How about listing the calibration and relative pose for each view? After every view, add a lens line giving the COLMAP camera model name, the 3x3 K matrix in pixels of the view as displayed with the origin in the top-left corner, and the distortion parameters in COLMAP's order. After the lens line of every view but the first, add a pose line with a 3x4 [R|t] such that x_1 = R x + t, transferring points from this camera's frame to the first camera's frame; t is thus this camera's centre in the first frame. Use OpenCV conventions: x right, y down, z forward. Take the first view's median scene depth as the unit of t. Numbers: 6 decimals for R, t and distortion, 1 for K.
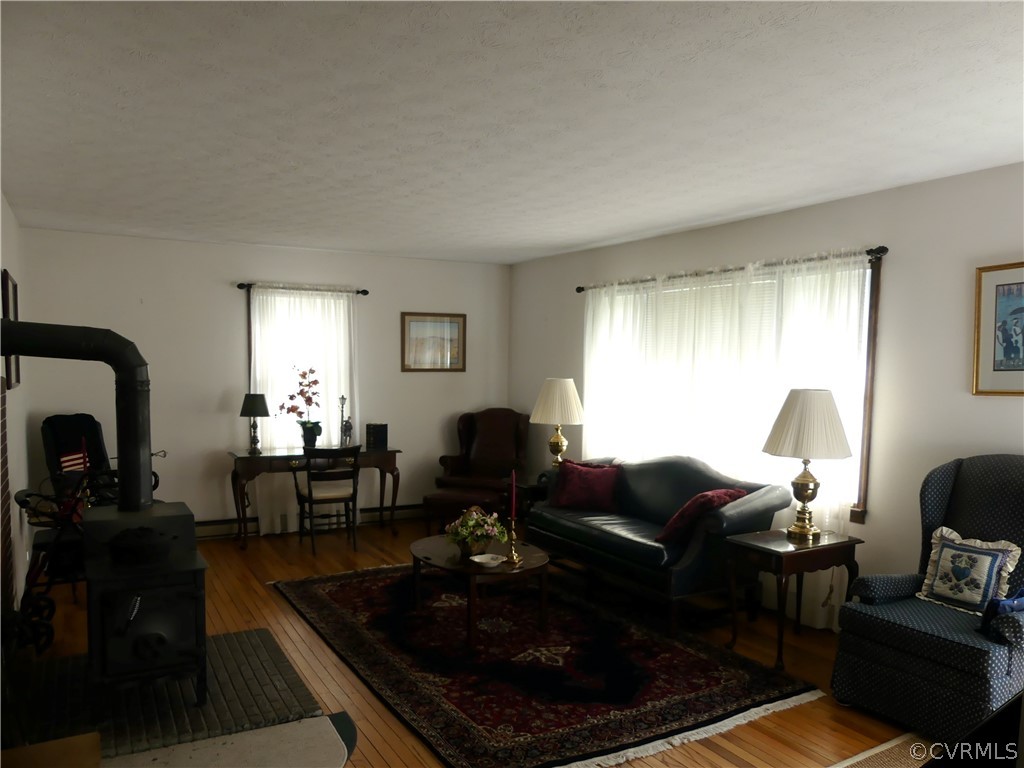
lens RADIAL K [[786.0, 0, 511.9], [0, 786.0, 436.8], [0, 0, 1]] dist [-0.001775, 0.000105]
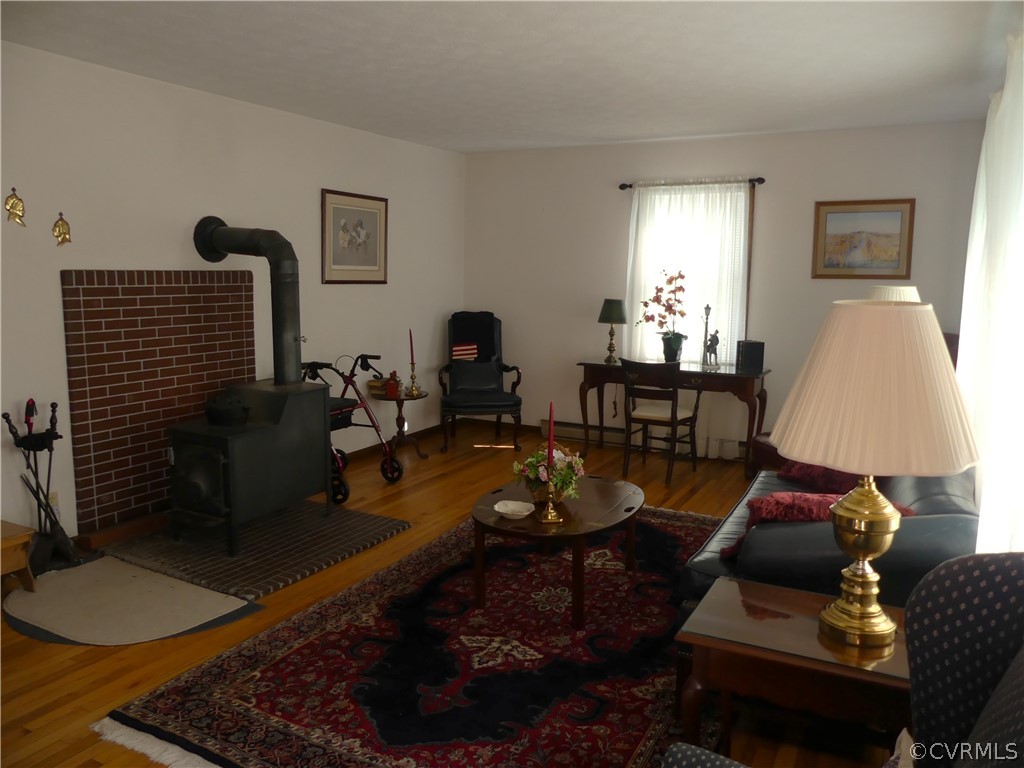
lens RADIAL K [[764.5, 0, 512.0], [0, 764.5, 384.0], [0, 0, 1]] dist [-0.033397, 0.009824]
pose [[0.549786, 0.116662, -0.827119, 0.378387], [-0.083315, 0.992920, 0.084668, -0.020076], [0.831141, 0.022362, 0.555613, 0.376036]]
